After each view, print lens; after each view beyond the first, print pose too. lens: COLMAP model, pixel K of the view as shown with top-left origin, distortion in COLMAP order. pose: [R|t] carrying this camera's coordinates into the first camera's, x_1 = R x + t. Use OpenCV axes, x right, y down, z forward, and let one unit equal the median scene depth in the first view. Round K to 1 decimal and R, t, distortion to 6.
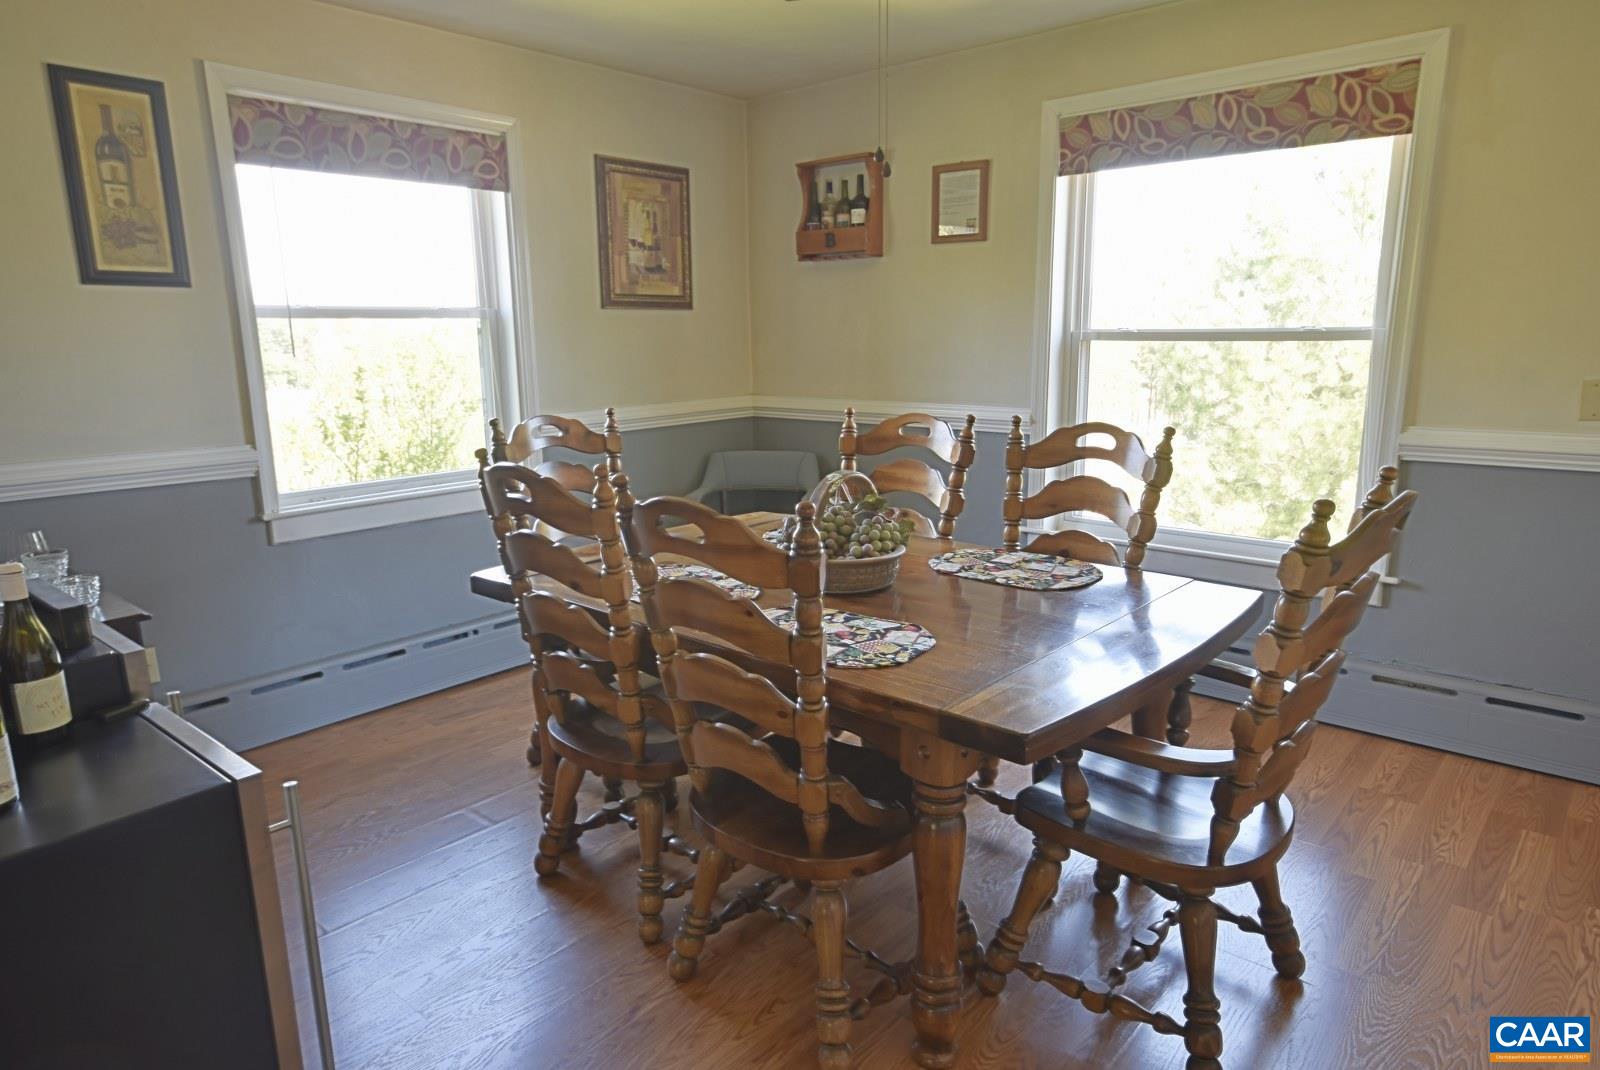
lens RADIAL K [[985.4, 0, 800.0], [0, 985.4, 535.0], [0, 0, 1]] dist [0.001754, 0.021355]
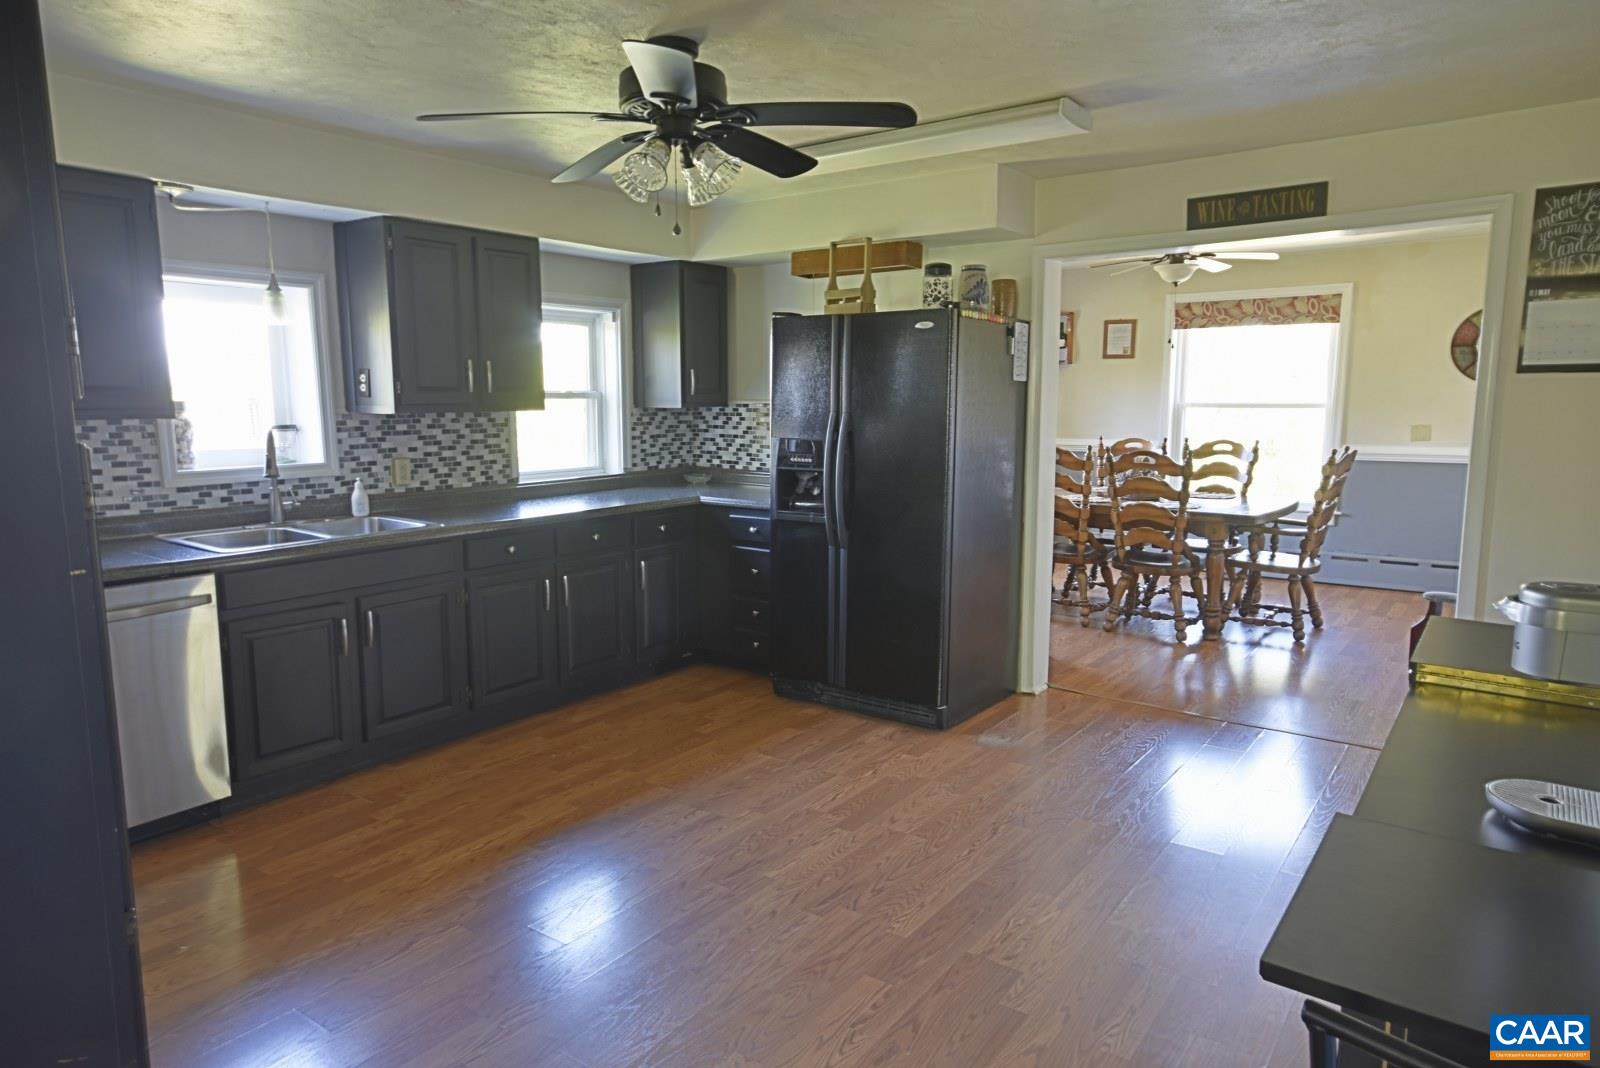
lens RADIAL K [[973.2, 0, 800.0], [0, 973.2, 534.0], [0, 0, 1]] dist [-0.000950, 0.023851]
pose [[0.997255, 0.001677, 0.074021, -0.876614], [0.003424, 0.997630, -0.068723, 0.266855], [-0.073961, 0.068788, 0.994886, -1.241125]]
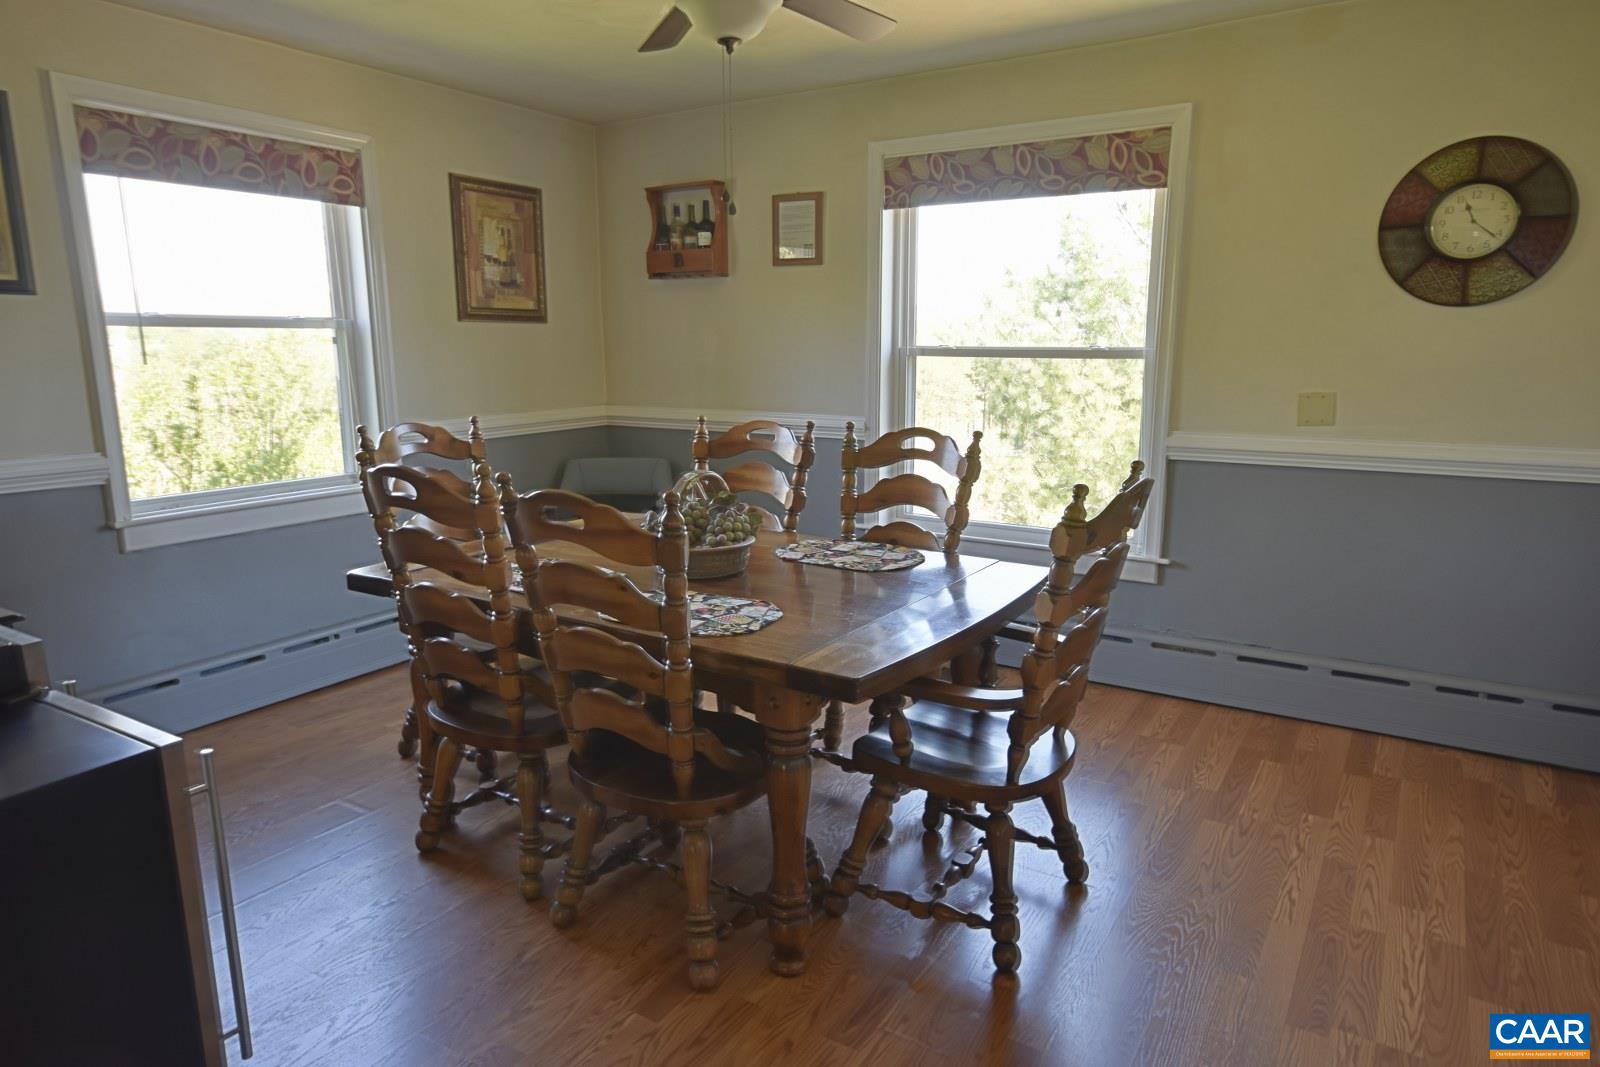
lens RADIAL K [[985.4, 0, 800.0], [0, 985.4, 533.5], [0, 0, 1]] dist [0.001754, 0.021355]
pose [[0.987991, -0.019216, 0.153314, -0.013055], [0.021243, 0.999707, -0.011591, 0.018789], [-0.153046, 0.014709, 0.988110, -0.108419]]
